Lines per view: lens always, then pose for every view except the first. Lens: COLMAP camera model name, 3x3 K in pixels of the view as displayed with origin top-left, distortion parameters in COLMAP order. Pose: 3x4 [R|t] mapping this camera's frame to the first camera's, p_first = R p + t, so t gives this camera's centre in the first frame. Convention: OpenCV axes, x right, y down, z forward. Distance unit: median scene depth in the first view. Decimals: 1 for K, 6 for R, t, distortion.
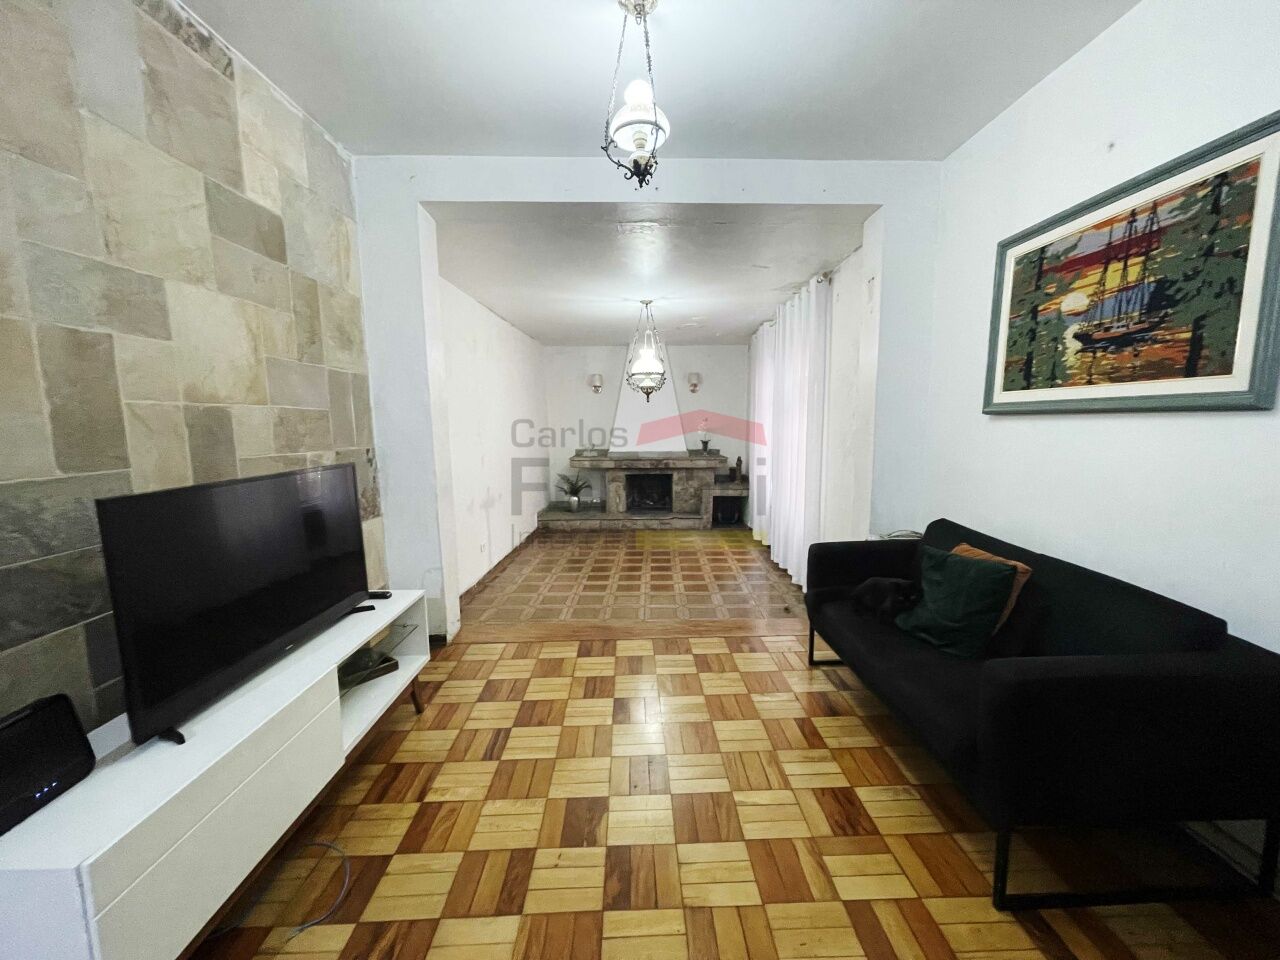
lens RADIAL K [[514.3, 0, 647.7], [0, 514.3, 487.7], [0, 0, 1]] dist [0.000876, -0.000012]
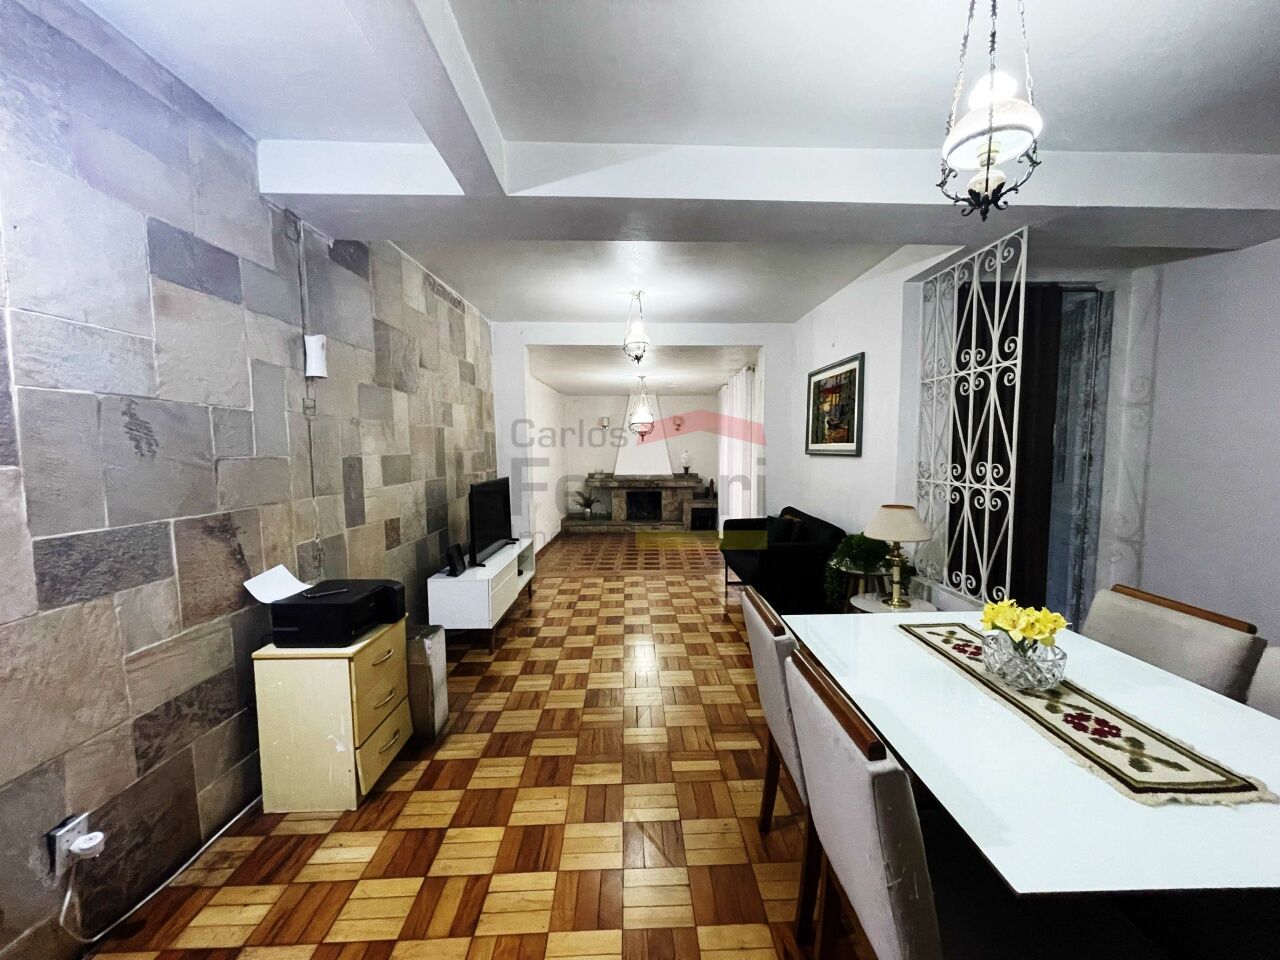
lens RADIAL K [[514.3, 0, 647.7], [0, 514.3, 487.7], [0, 0, 1]] dist [0.000876, -0.000012]
pose [[0.999976, 0.003041, 0.006271, 0.012304], [-0.002722, 0.998728, -0.050351, 0.093873], [-0.006416, 0.050333, 0.998712, -1.030738]]
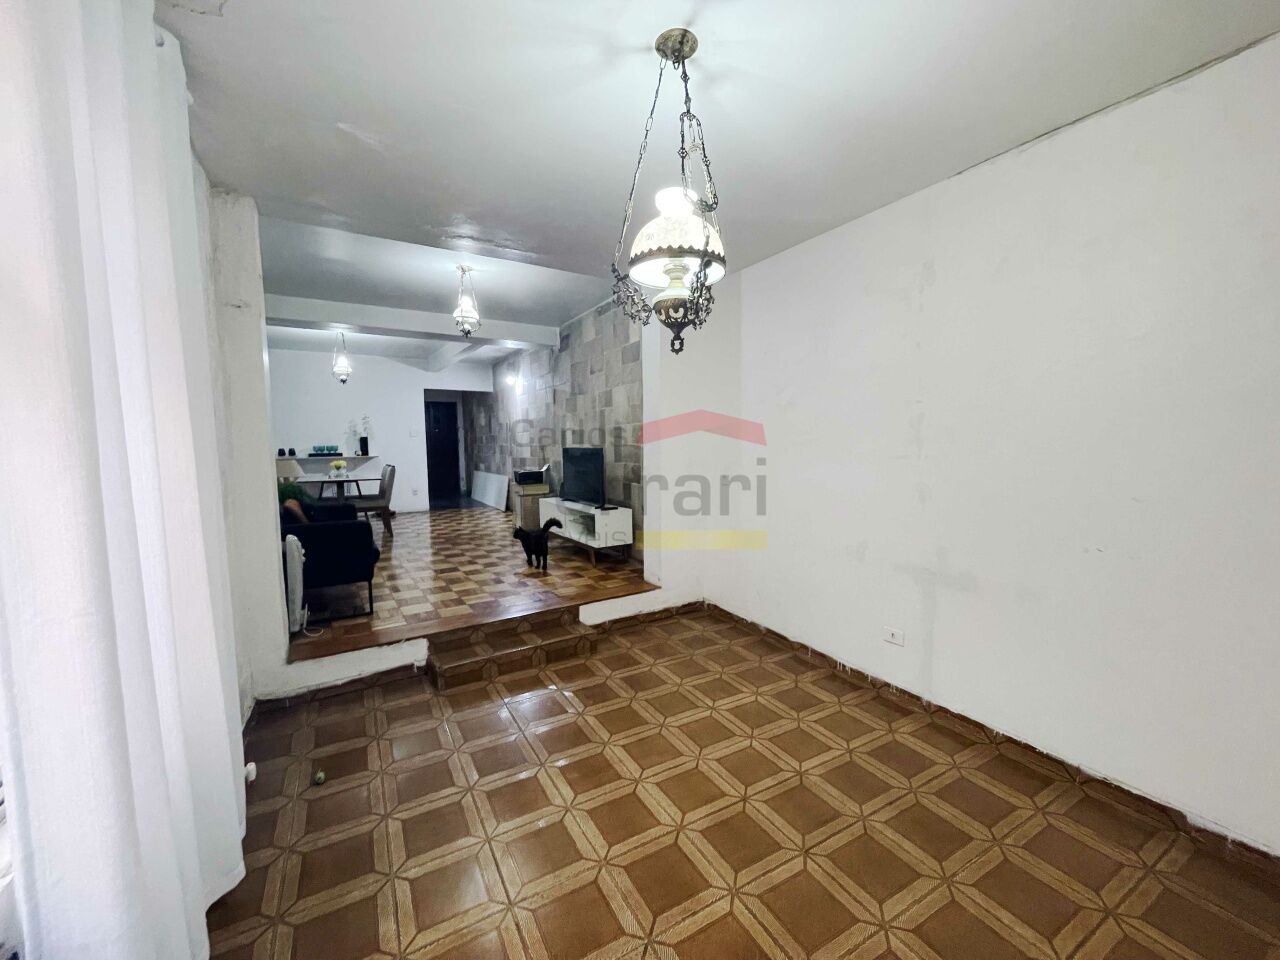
lens RADIAL K [[514.3, 0, 647.7], [0, 514.3, 487.7], [0, 0, 1]] dist [0.000876, -0.000012]
pose [[-0.860568, 0.063192, -0.505401, 0.399154], [-0.046755, 0.978283, 0.201929, -0.306143], [0.507186, 0.197404, -0.838925, 2.671099]]
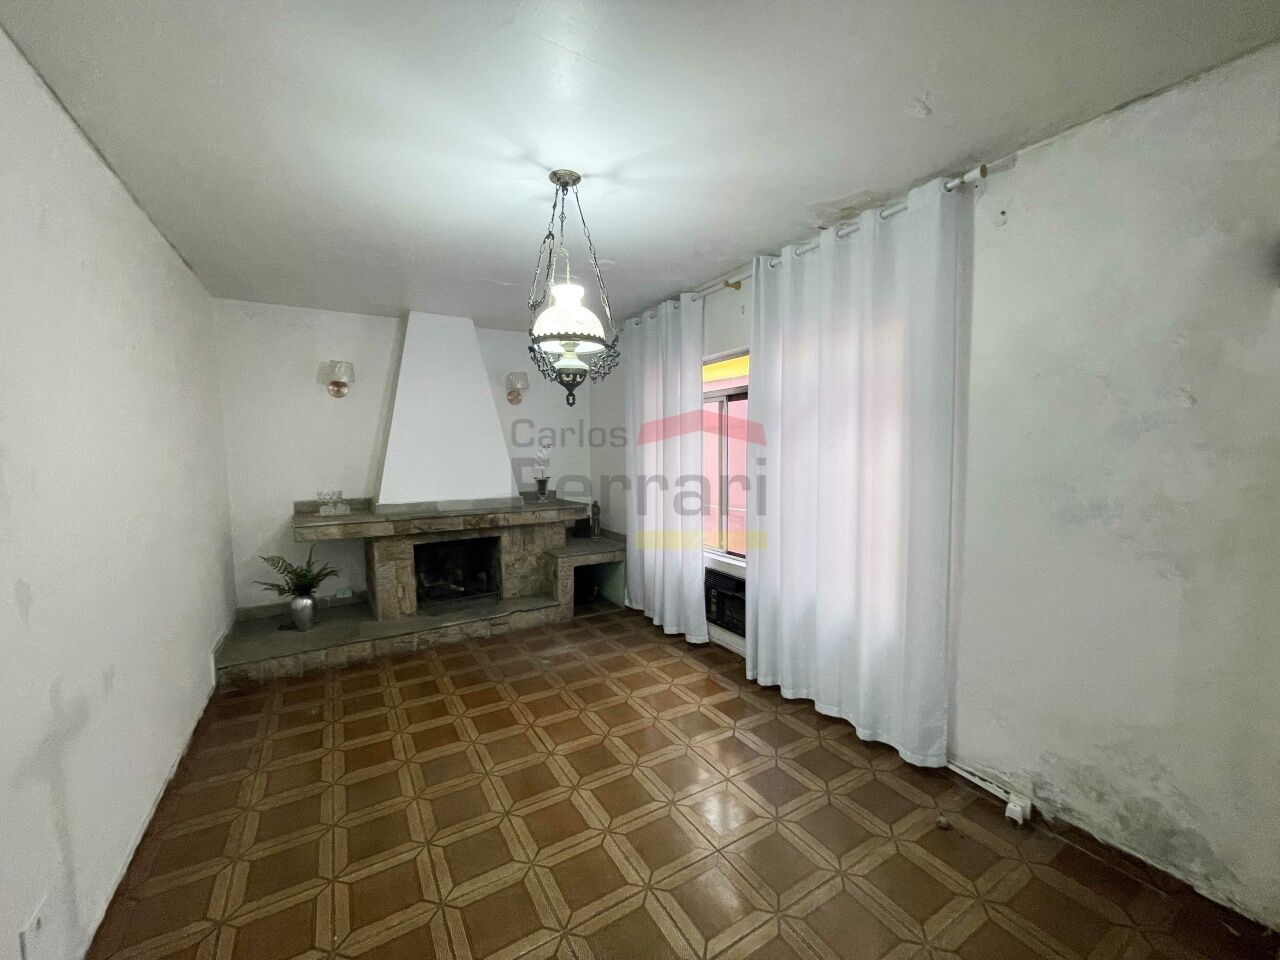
lens RADIAL K [[518.5, 0, 641.0], [0, 518.5, 488.2], [0, 0, 1]] dist [0.012597, -0.000059]
pose [[0.852791, -0.040820, 0.520655, -0.382353], [0.067925, 0.997142, -0.033078, -0.156729], [-0.517816, 0.063574, 0.853126, 1.223246]]
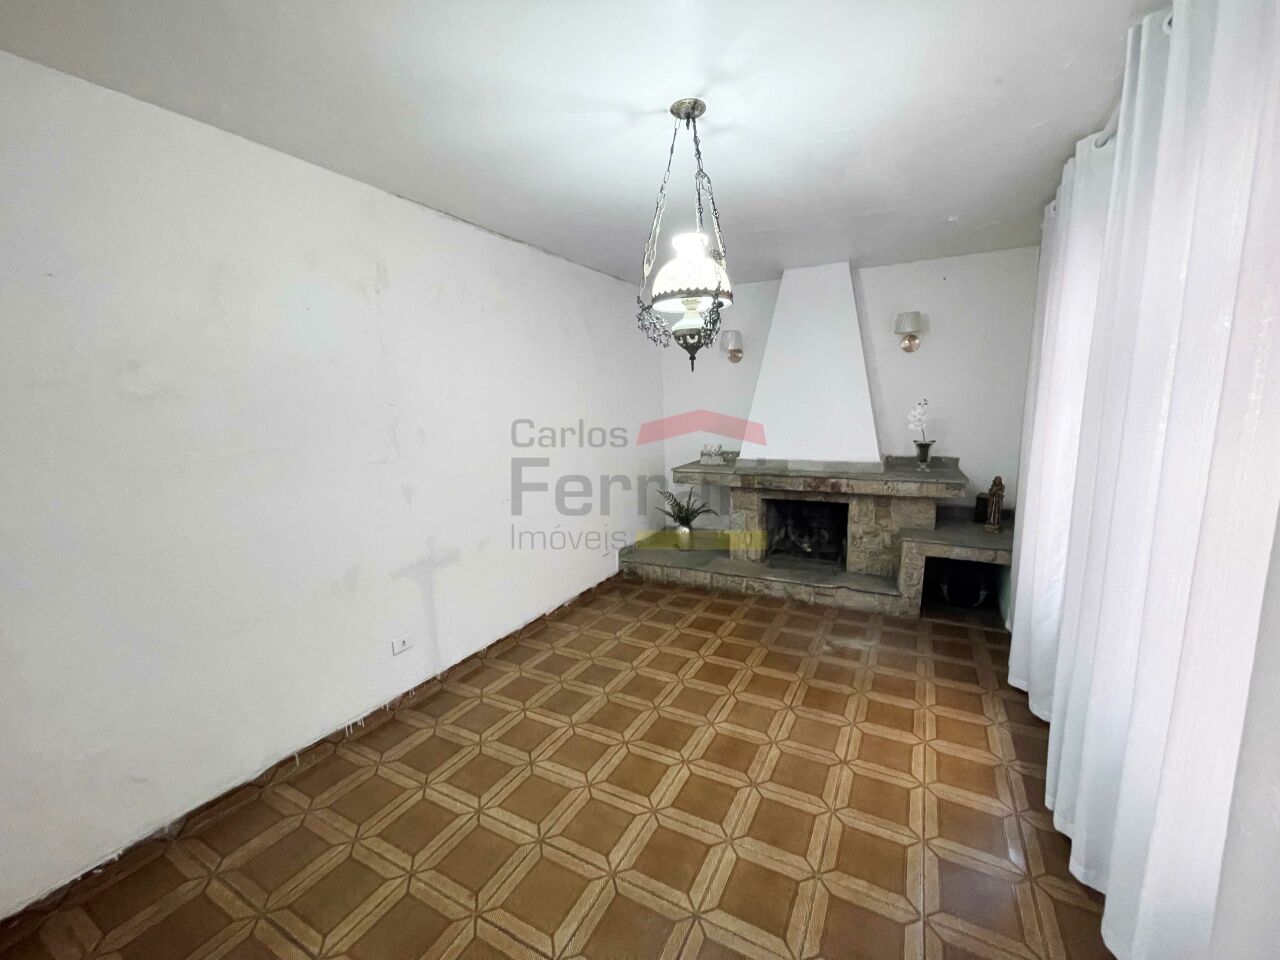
lens RADIAL K [[514.3, 0, 647.7], [0, 514.3, 487.7], [0, 0, 1]] dist [0.000876, -0.000012]
pose [[0.886844, 0.059074, -0.458277, 0.335156], [-0.040385, 0.997908, 0.050482, -0.191465], [0.460300, -0.026262, 0.887375, 1.286927]]
